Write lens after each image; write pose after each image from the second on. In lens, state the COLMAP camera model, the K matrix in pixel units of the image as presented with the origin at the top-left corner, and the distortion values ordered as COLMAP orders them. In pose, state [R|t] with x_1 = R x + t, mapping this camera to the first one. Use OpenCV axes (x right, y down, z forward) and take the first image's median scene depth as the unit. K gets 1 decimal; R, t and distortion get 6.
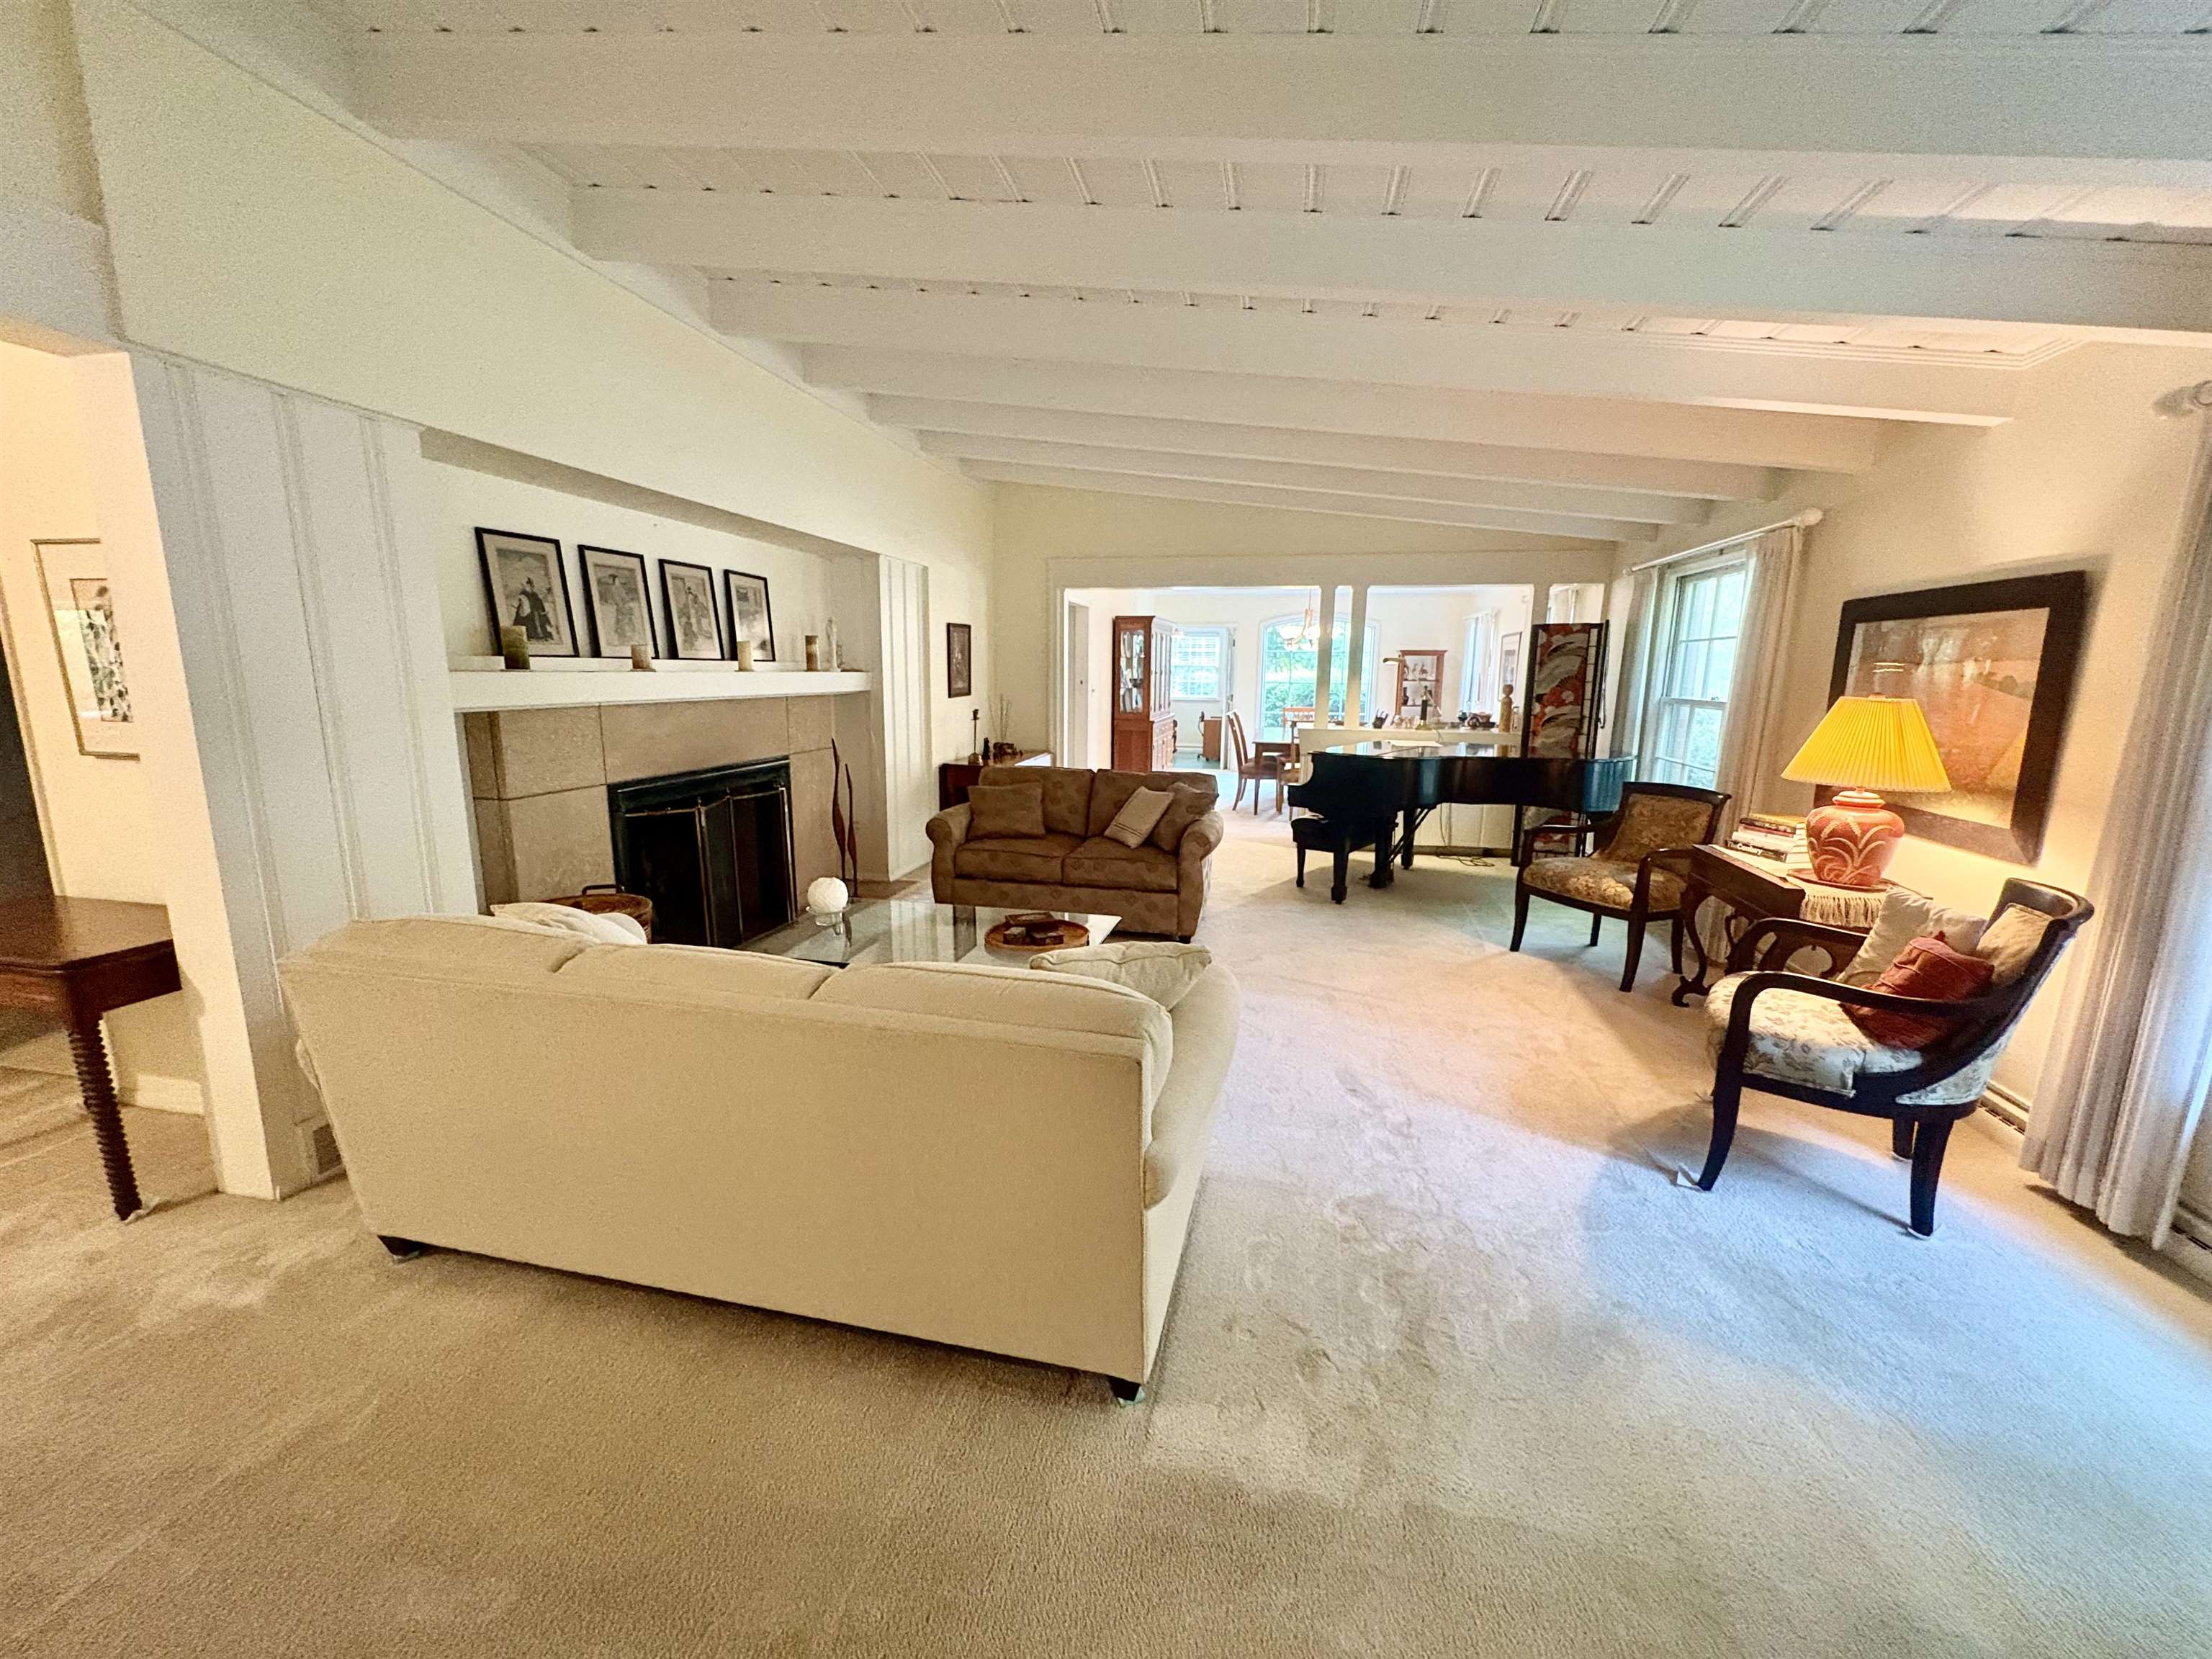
lens RADIAL K [[870.8, 0, 1109.7], [0, 870.8, 834.5], [0, 0, 1]] dist [0.000719, 0.000015]
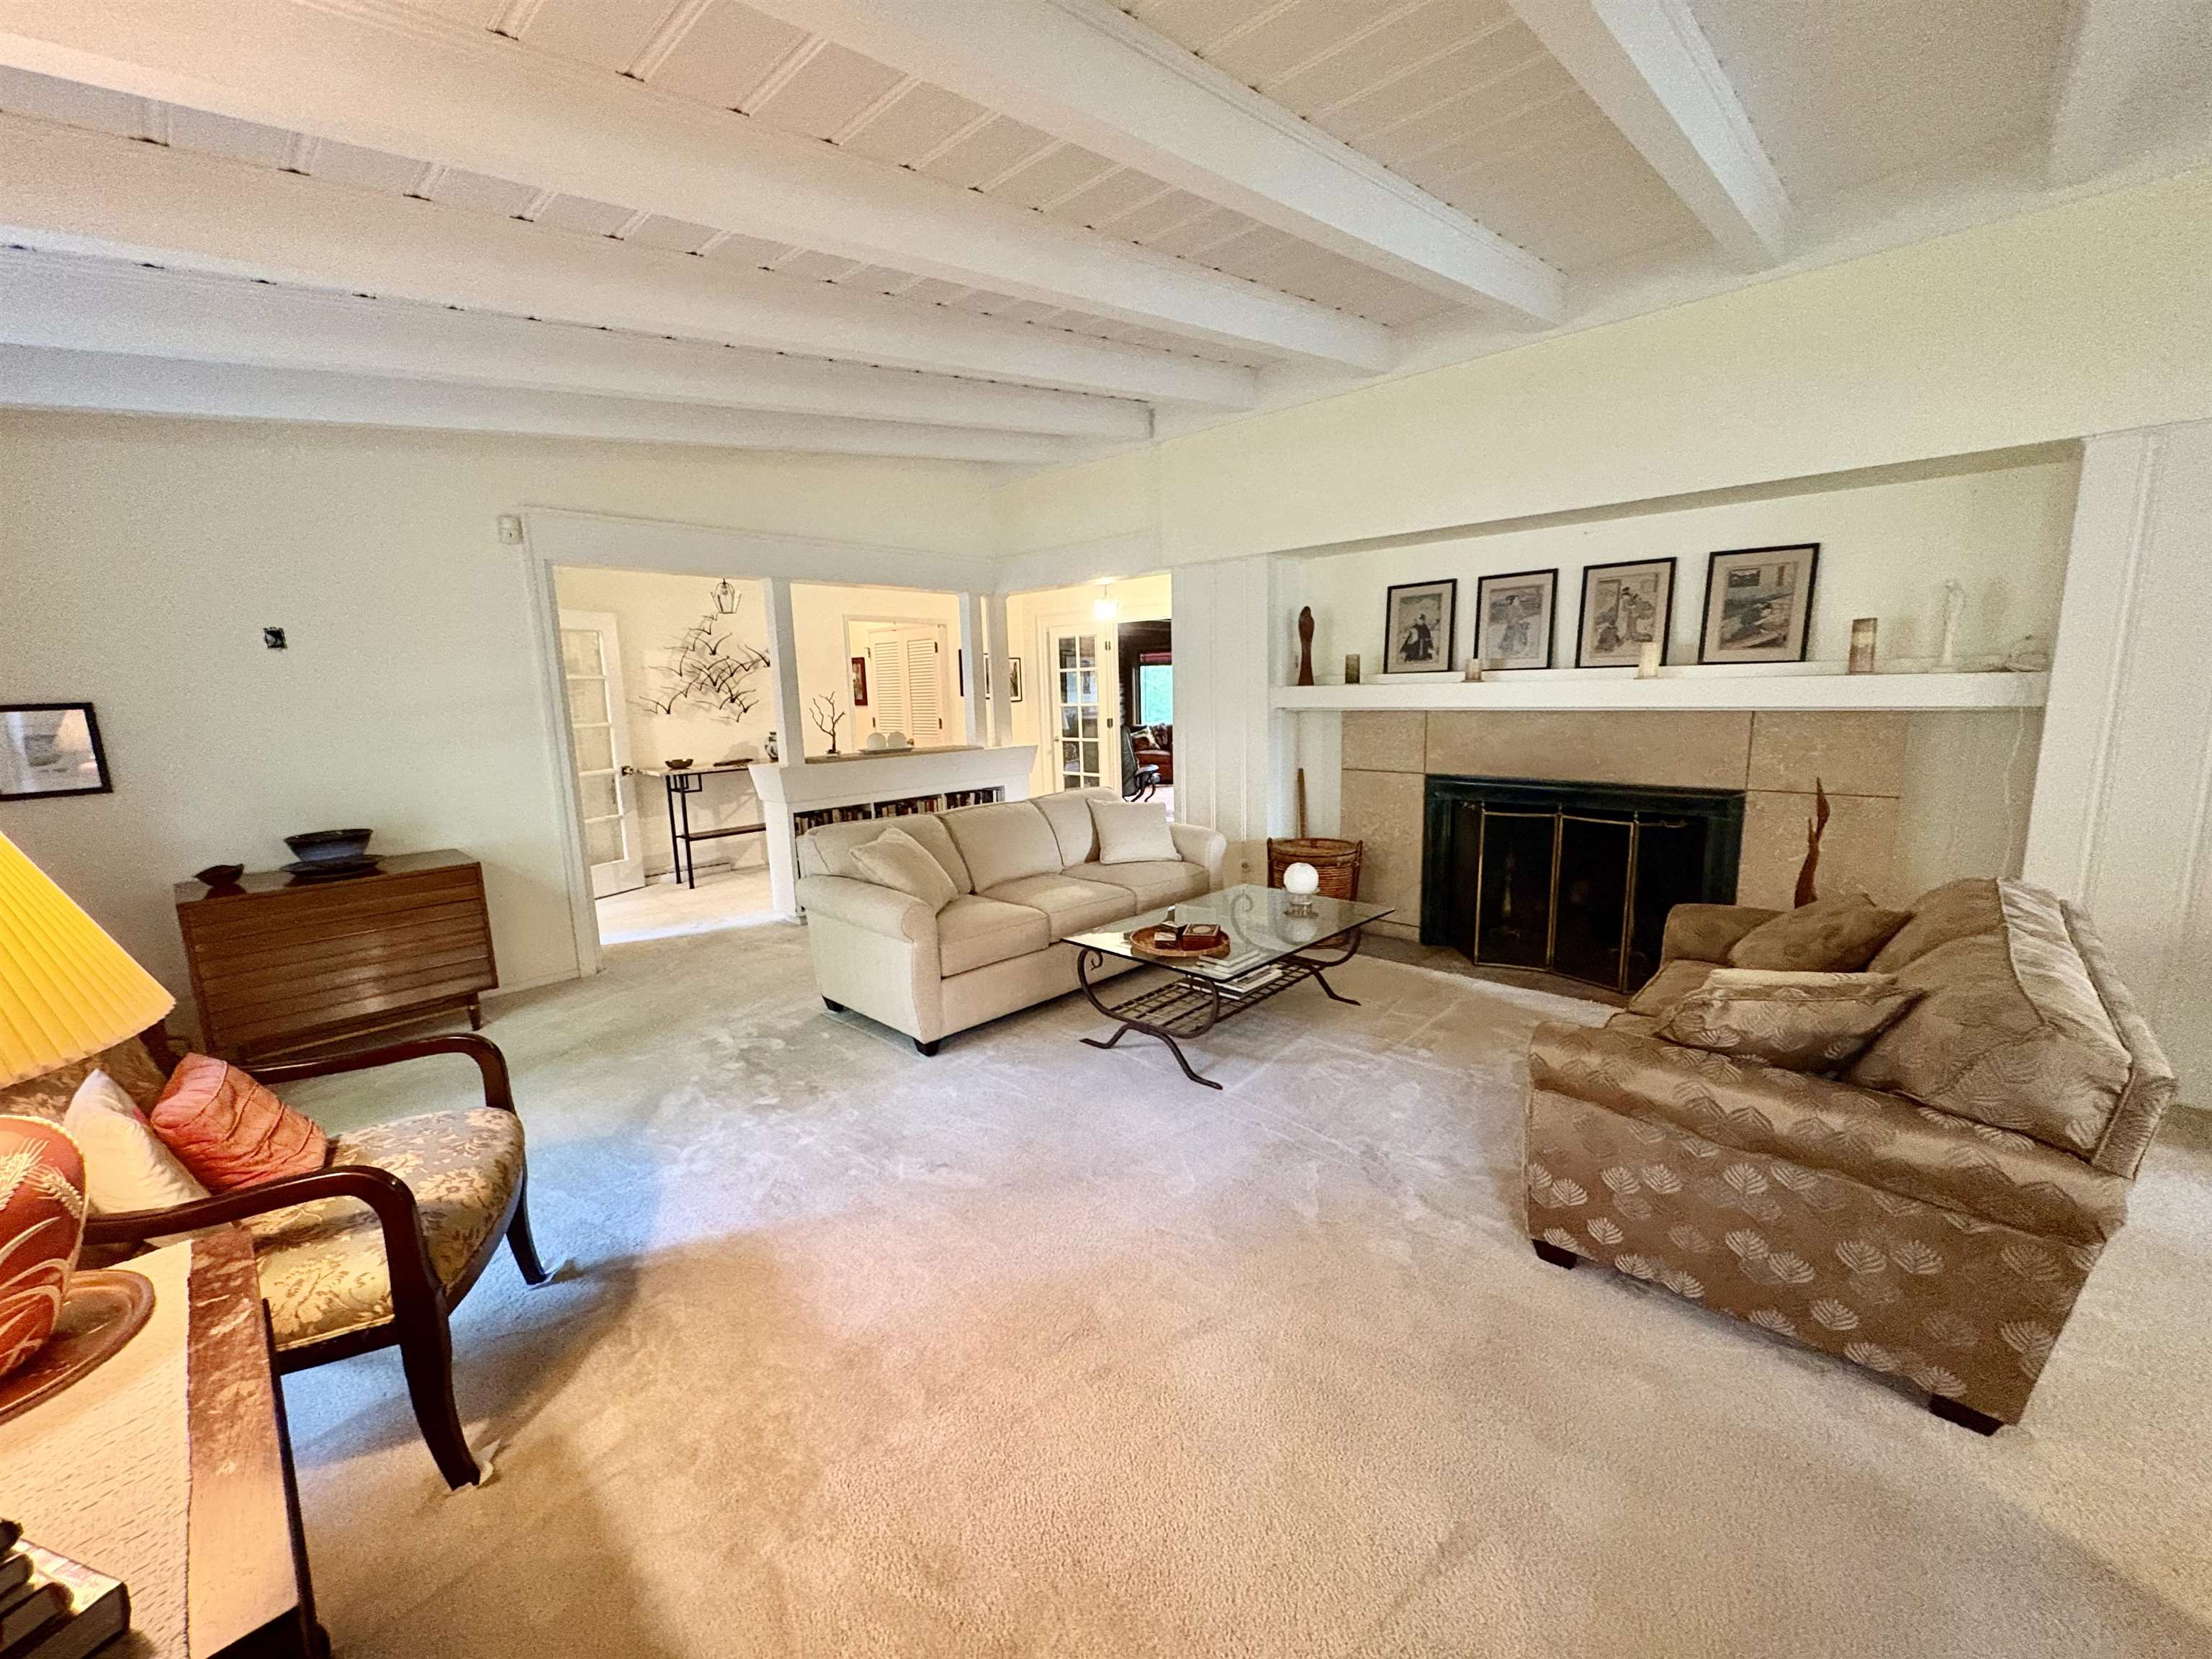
lens RADIAL K [[870.8, 0, 1107.9], [0, 870.8, 836.8], [0, 0, 1]] dist [0.000719, 0.000015]
pose [[-0.507713, 0.147014, -0.848890, 0.687039], [-0.143336, 0.957186, 0.251497, -0.208605], [0.849519, 0.249365, -0.464904, 1.156086]]
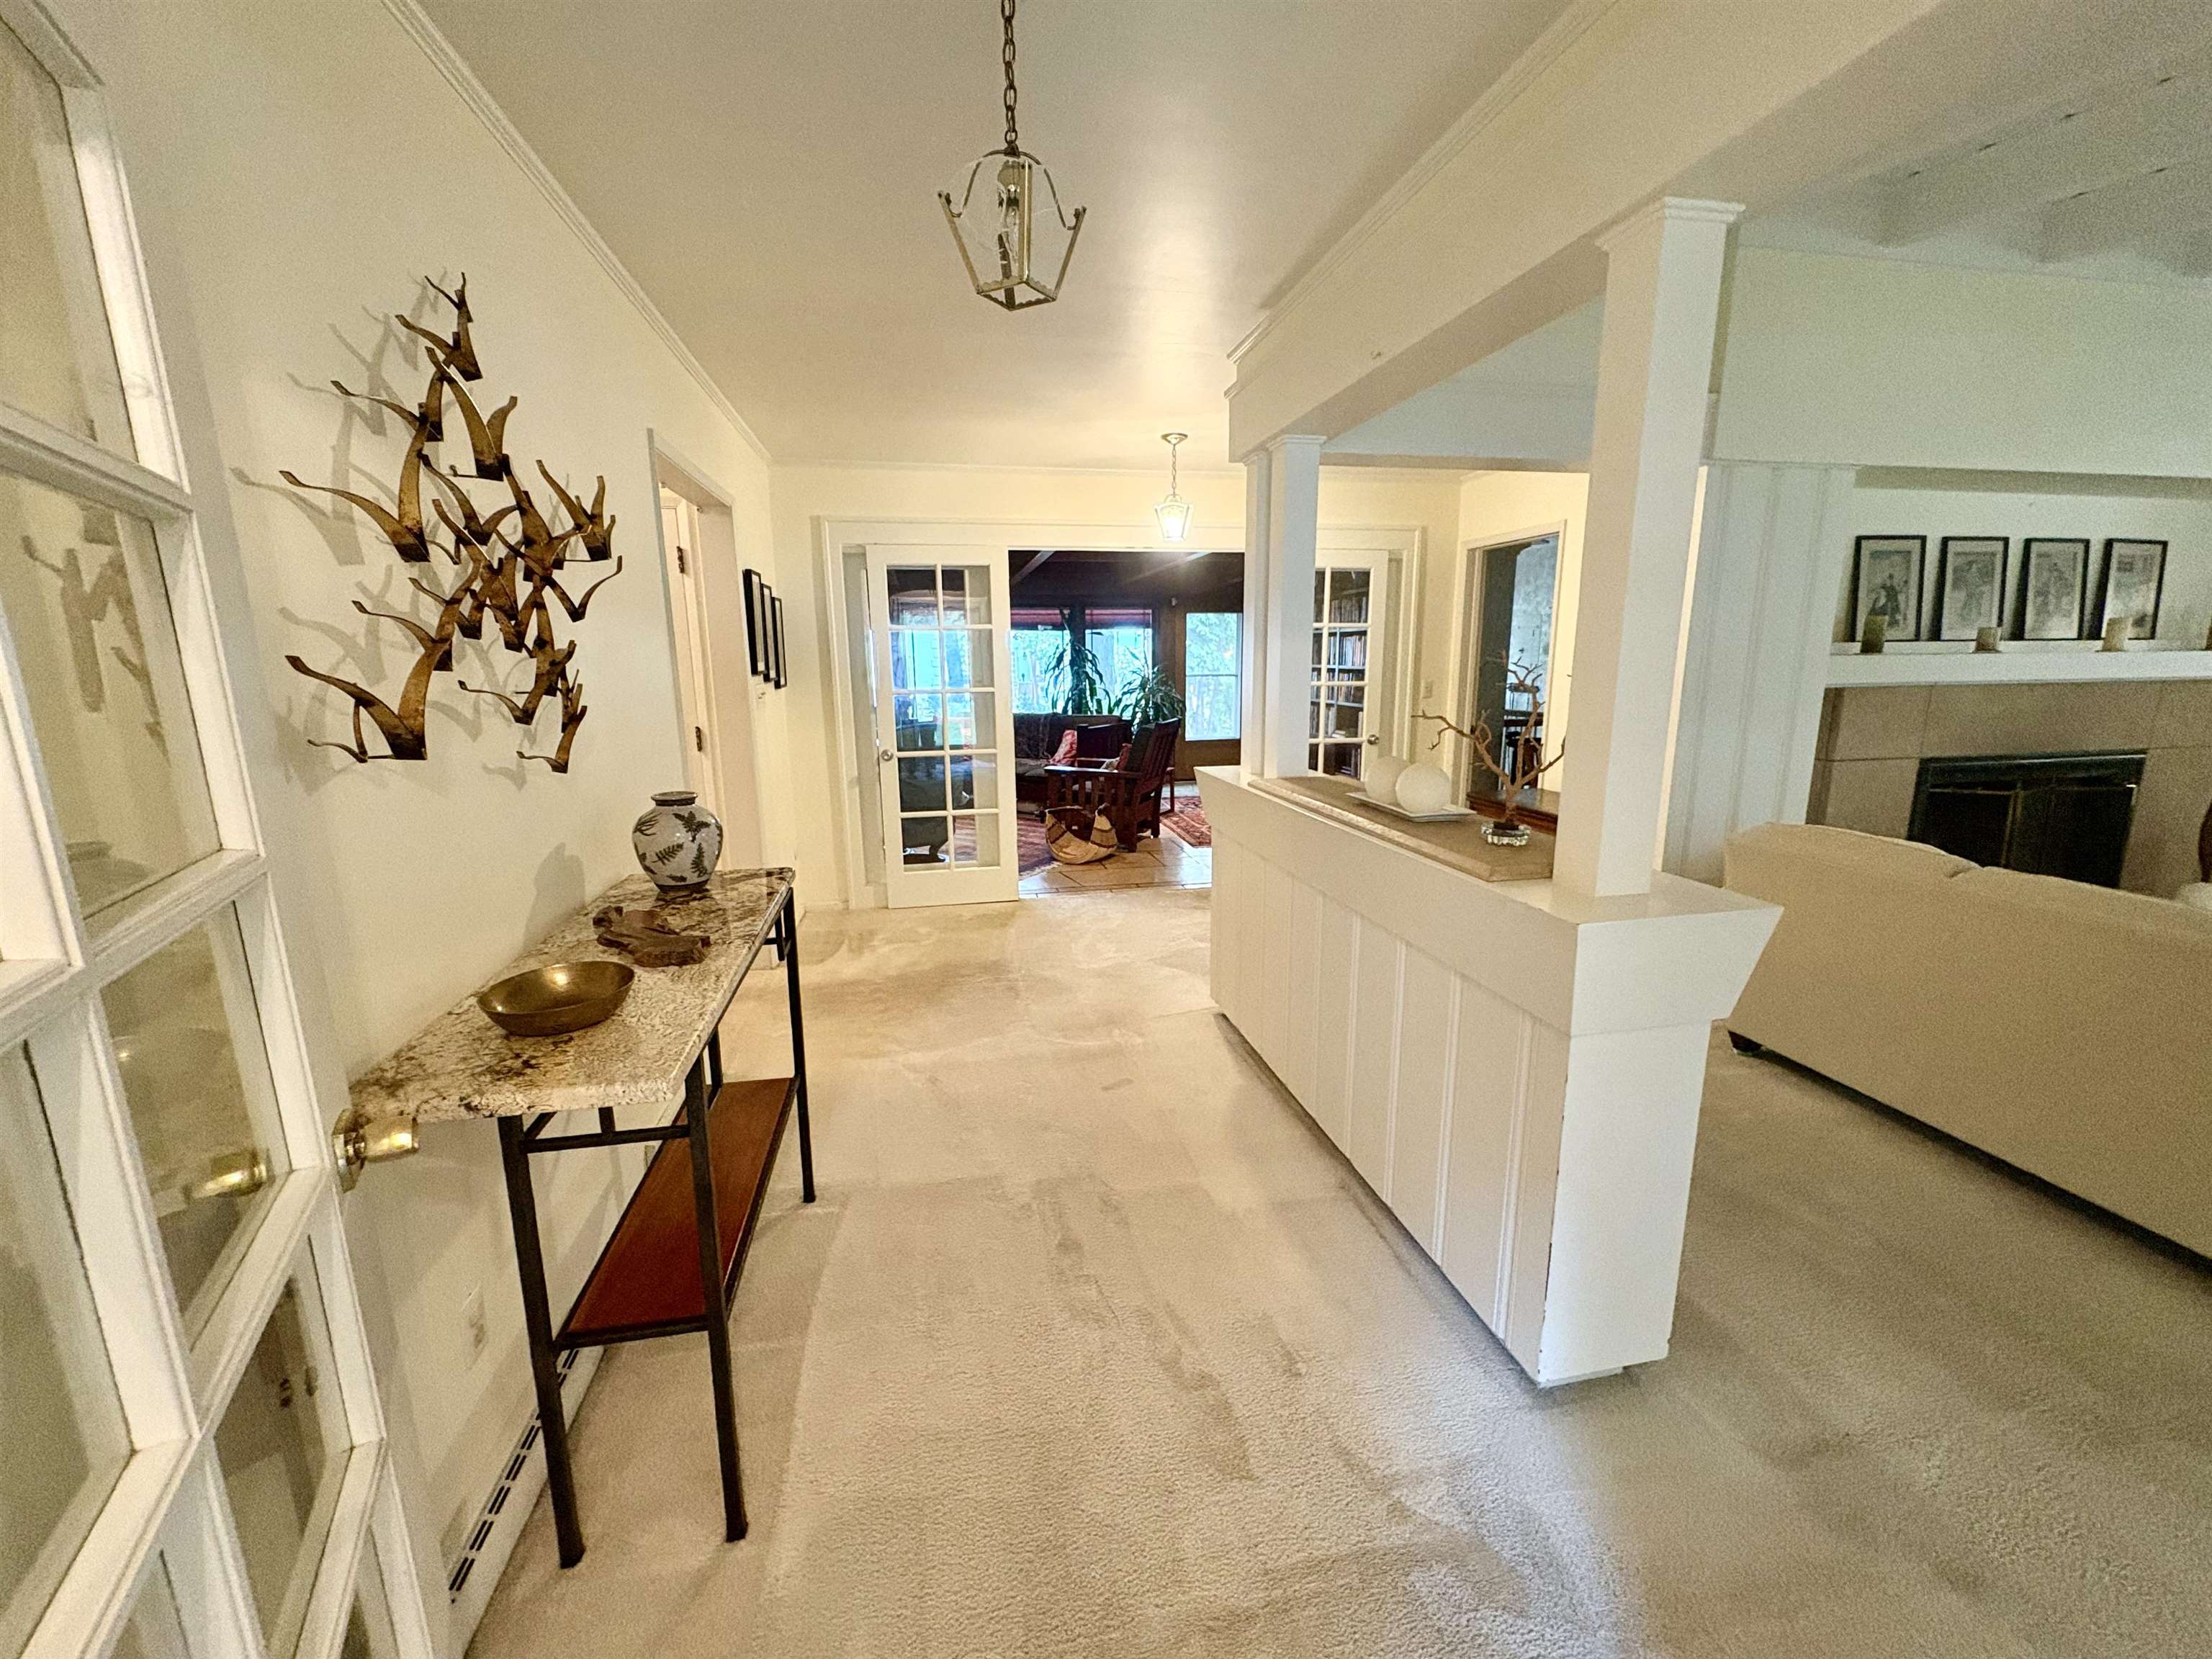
lens RADIAL K [[870.8, 0, 1099.8], [0, 870.8, 823.4], [0, 0, 1]] dist [0.000719, 0.000015]
pose [[0.387924, 0.156140, -0.908369, 0.023358], [-0.156991, 0.982338, 0.101811, 0.069003], [0.908223, 0.103111, 0.405586, -0.342380]]
